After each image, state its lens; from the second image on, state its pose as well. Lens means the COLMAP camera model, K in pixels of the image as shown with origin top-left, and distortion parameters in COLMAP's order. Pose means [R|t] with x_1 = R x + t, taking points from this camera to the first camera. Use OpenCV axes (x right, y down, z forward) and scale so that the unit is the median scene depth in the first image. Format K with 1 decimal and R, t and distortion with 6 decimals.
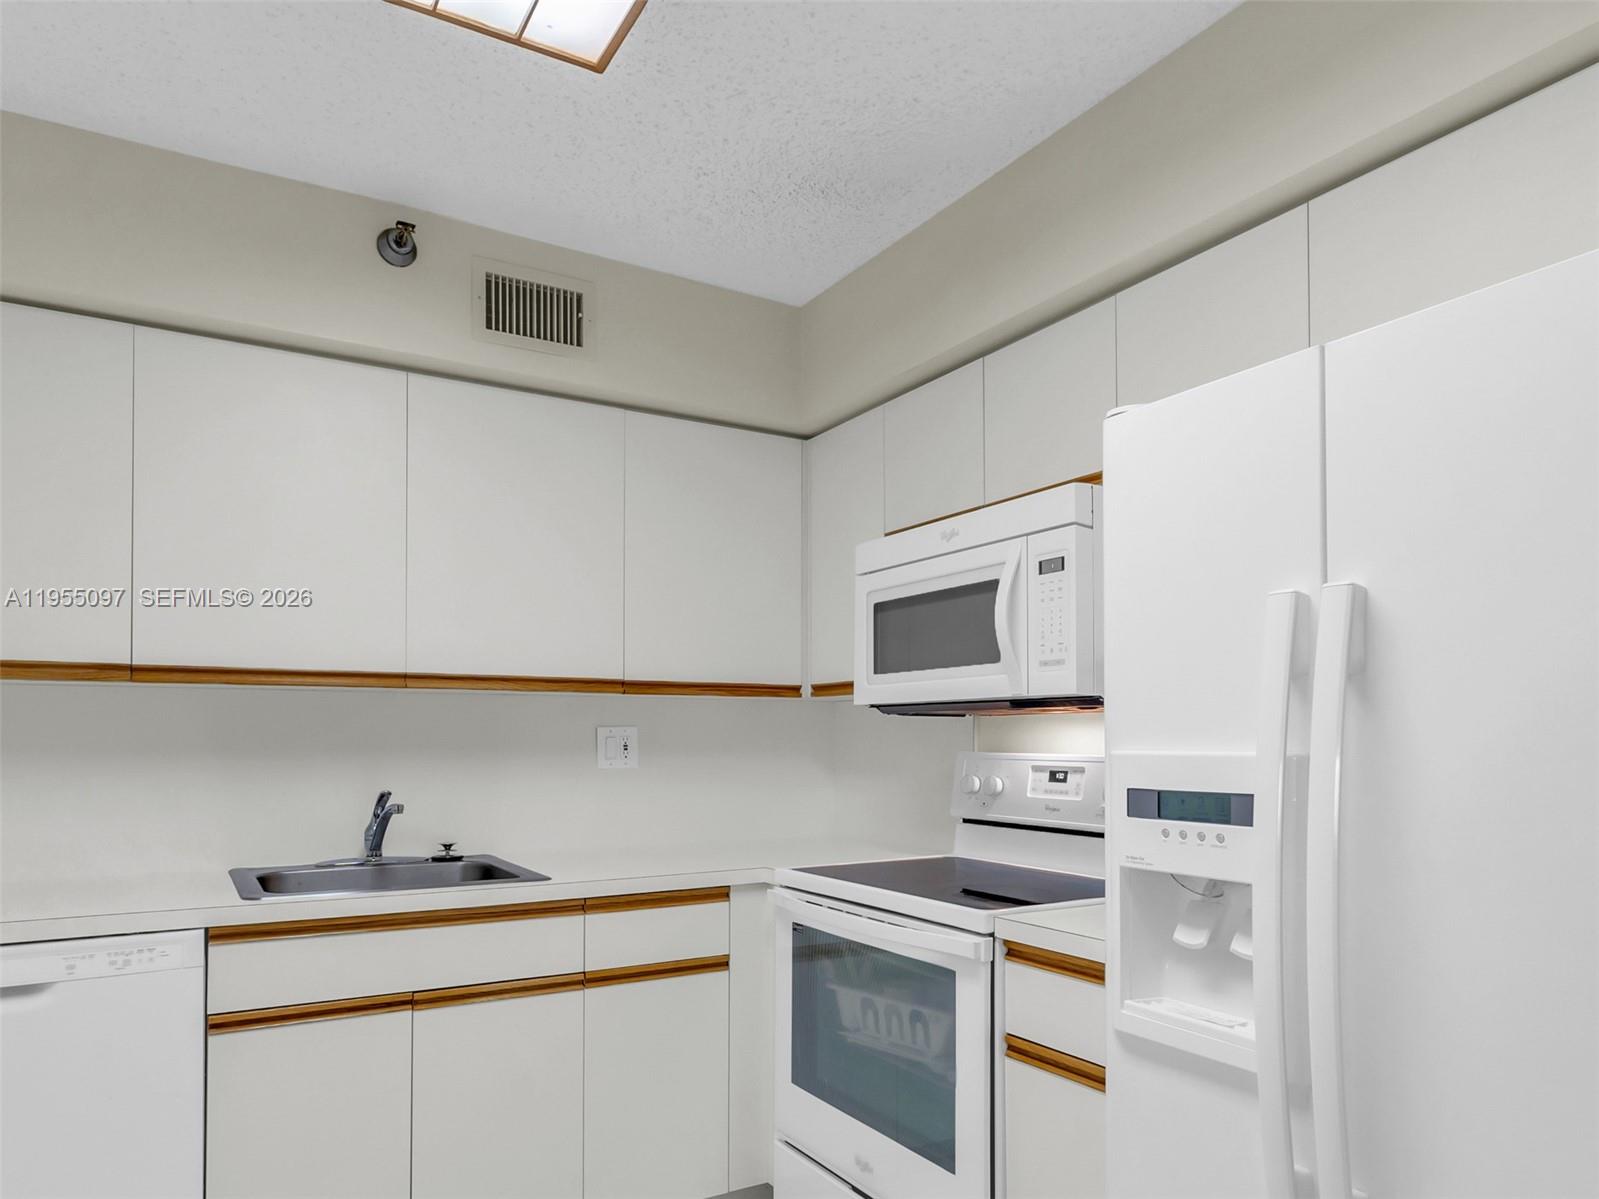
lens RADIAL K [[1005.5, 0, 802.9], [0, 1005.5, 723.4], [0, 0, 1]] dist [-0.003292, 0.000453]
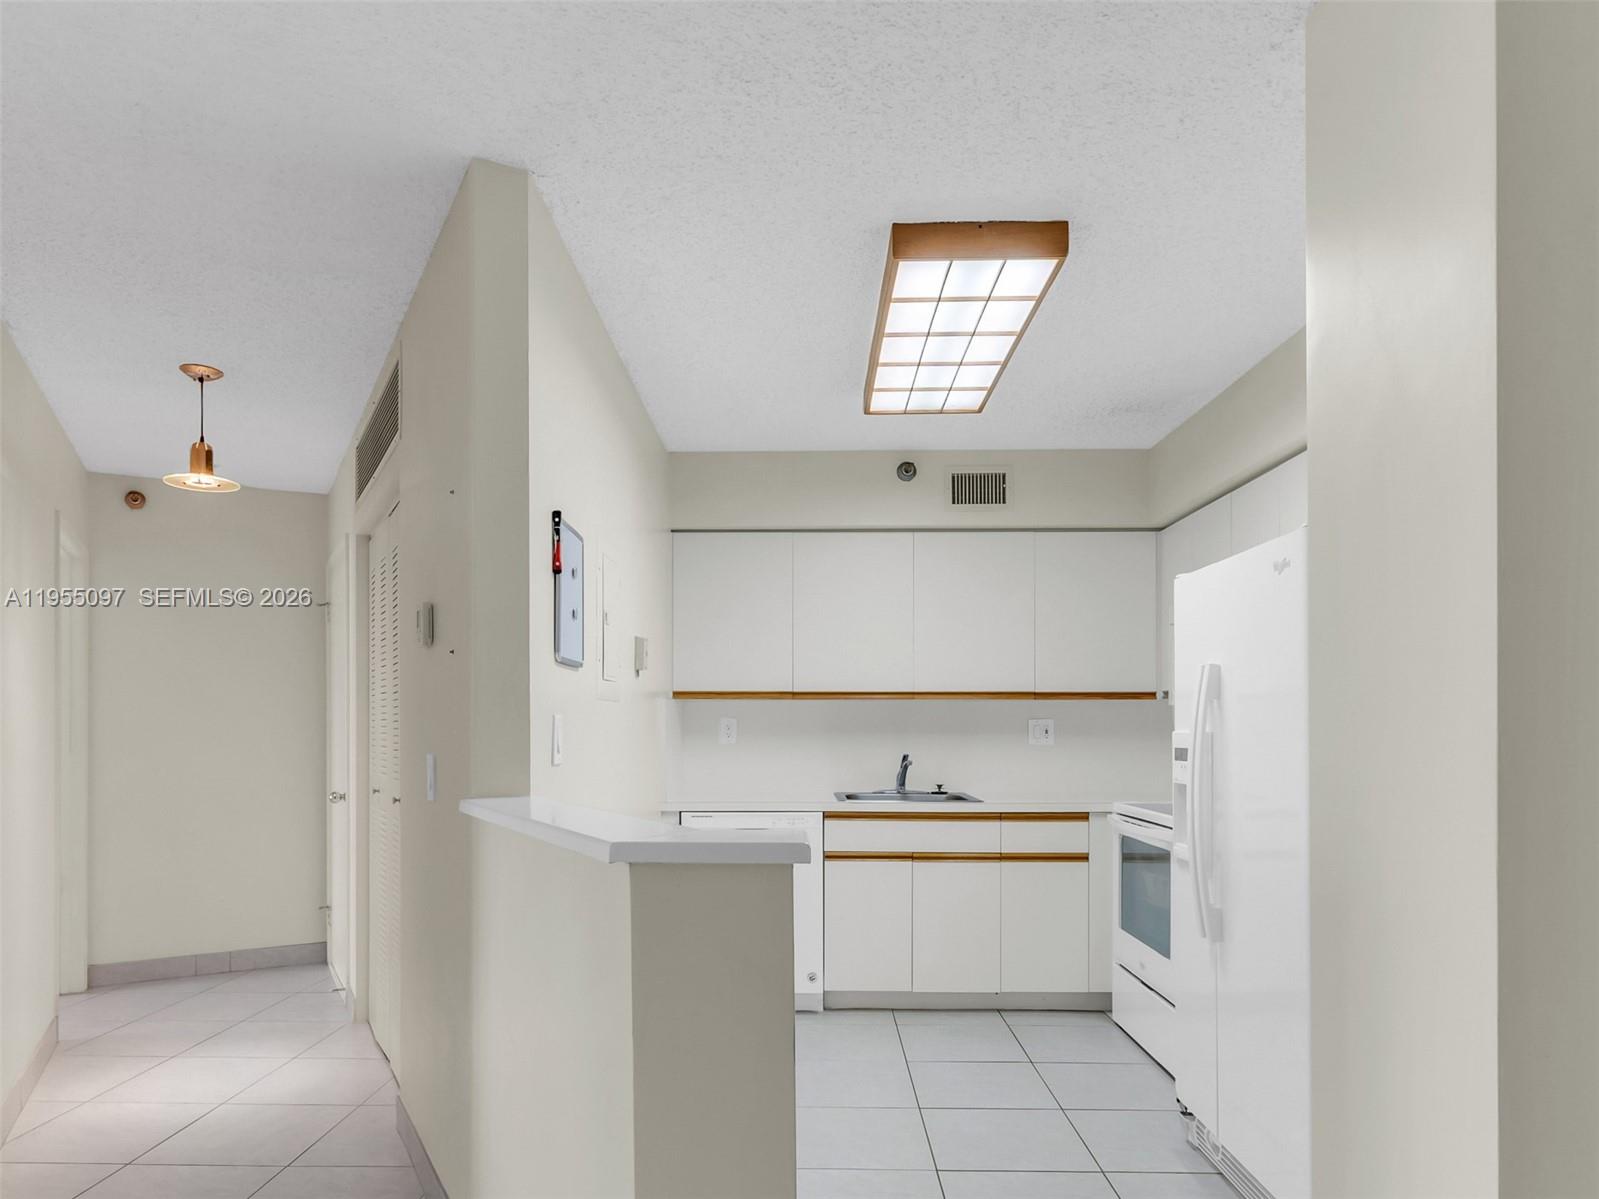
lens RADIAL K [[1042.7, 0, 777.6], [0, 1042.7, 718.2], [0, 0, 1]] dist [0.012277, 0.001561]
pose [[0.835562, -0.003664, -0.549384, 0.468402], [0.006308, 0.999976, 0.002924, -0.006520], [0.549360, -0.005909, 0.835565, -0.780987]]
